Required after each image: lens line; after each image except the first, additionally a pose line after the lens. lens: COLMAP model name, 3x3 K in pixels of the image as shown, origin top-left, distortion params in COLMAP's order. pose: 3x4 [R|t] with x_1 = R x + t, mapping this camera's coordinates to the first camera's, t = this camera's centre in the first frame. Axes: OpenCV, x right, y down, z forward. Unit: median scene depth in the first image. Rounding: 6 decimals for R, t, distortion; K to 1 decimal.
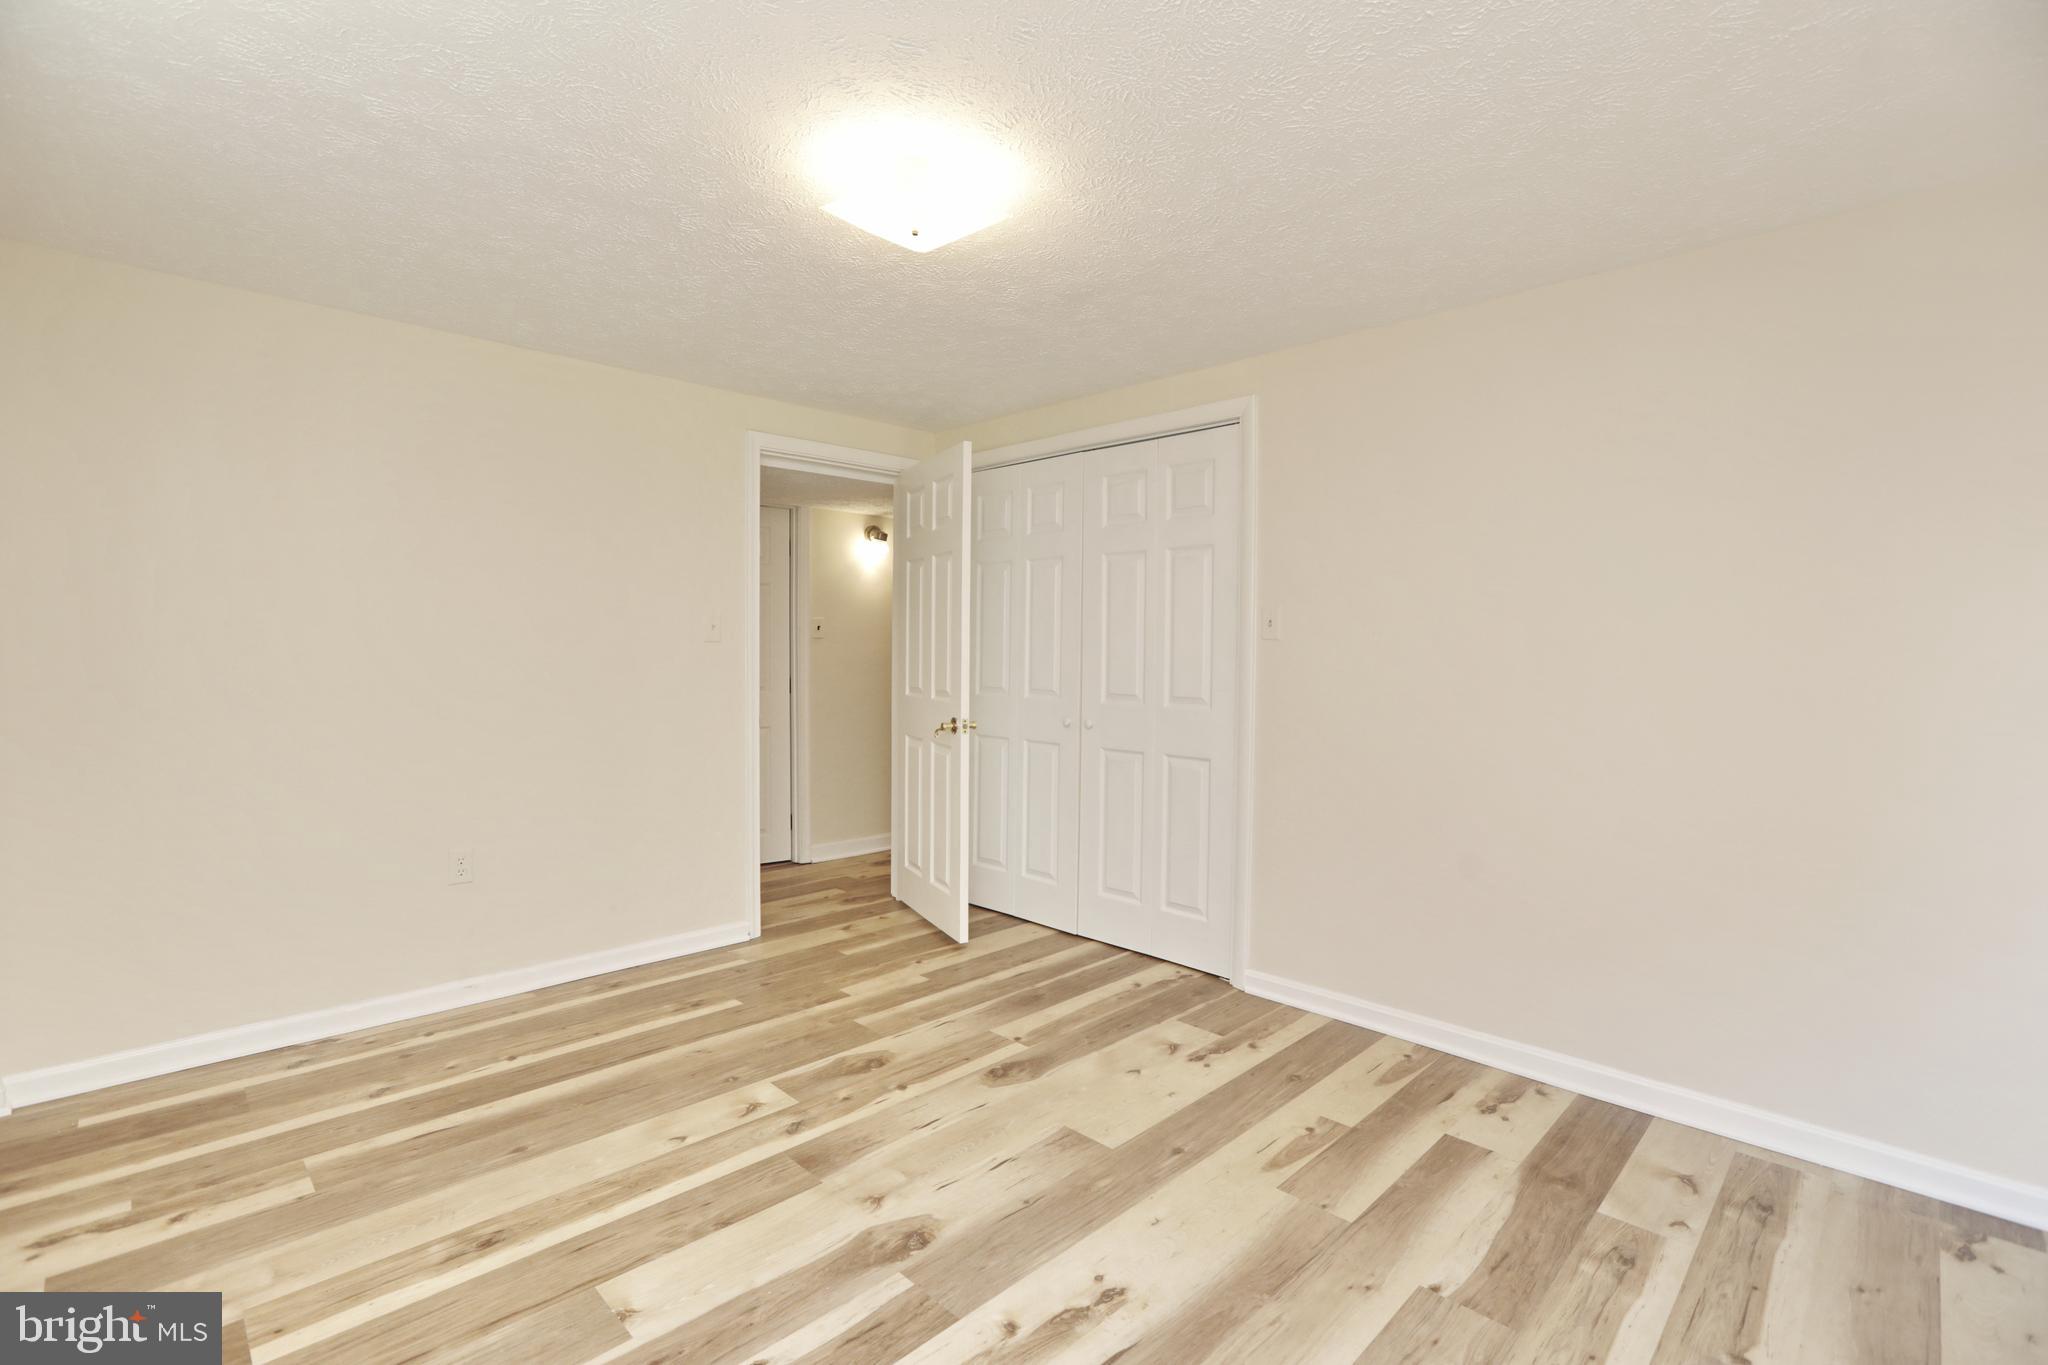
lens RADIAL K [[947.6, 0, 1024.0], [0, 947.6, 682.5], [0, 0, 1]] dist [-0.053269, 0.017099]
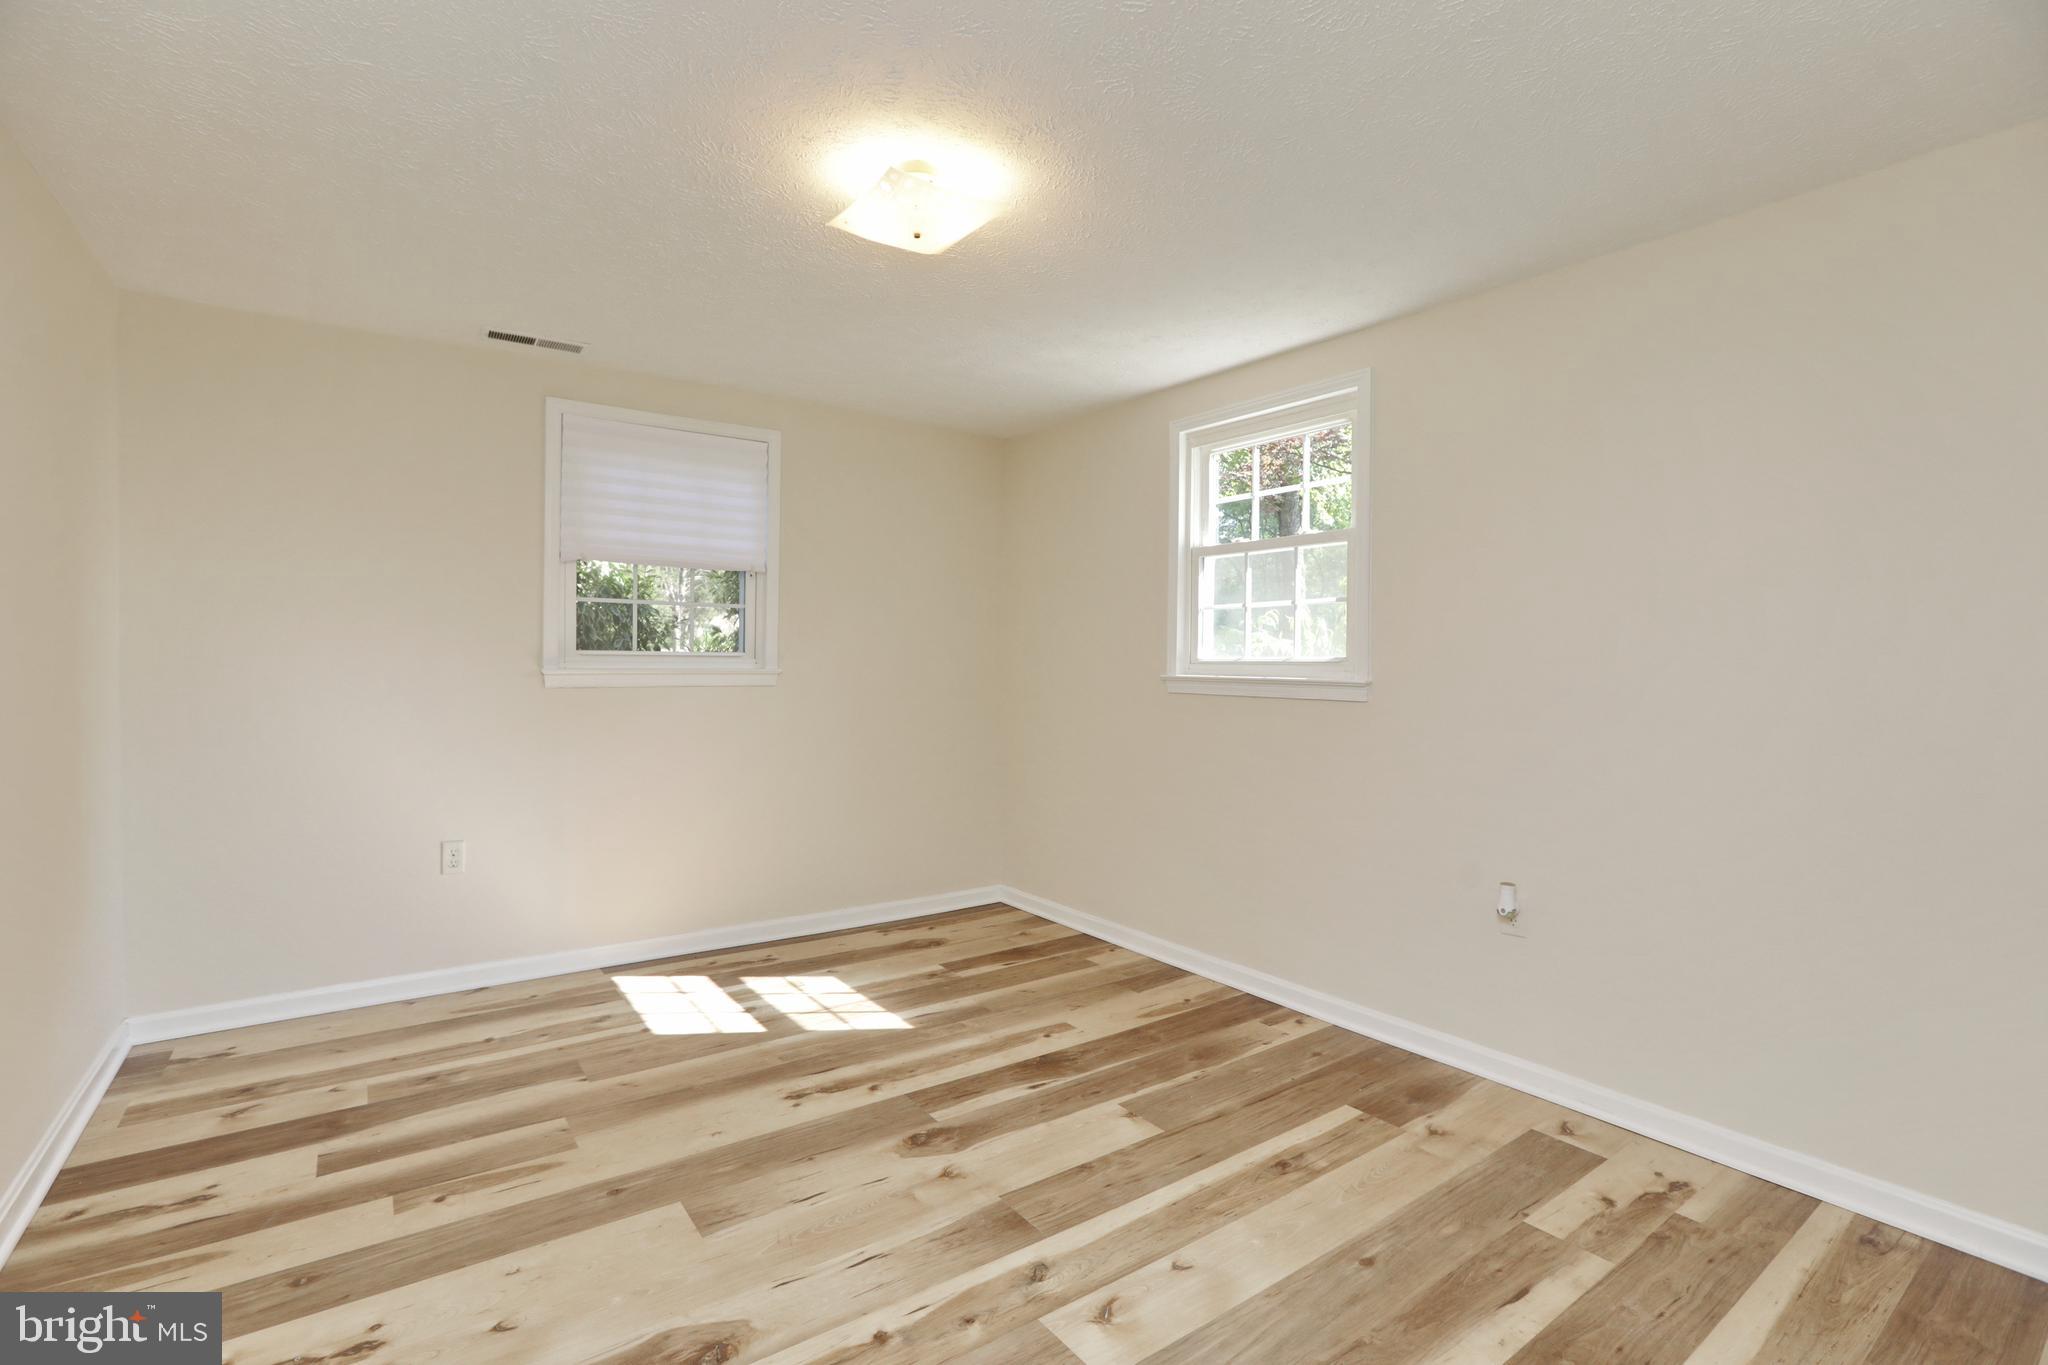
lens RADIAL K [[947.6, 0, 1024.0], [0, 947.6, 682.5], [0, 0, 1]] dist [-0.053269, 0.017099]
pose [[-0.987654, -0.021379, 0.155187, -0.386819], [-0.012921, 0.998386, 0.055305, -0.051875], [-0.156118, 0.052617, -0.986336, 1.953164]]
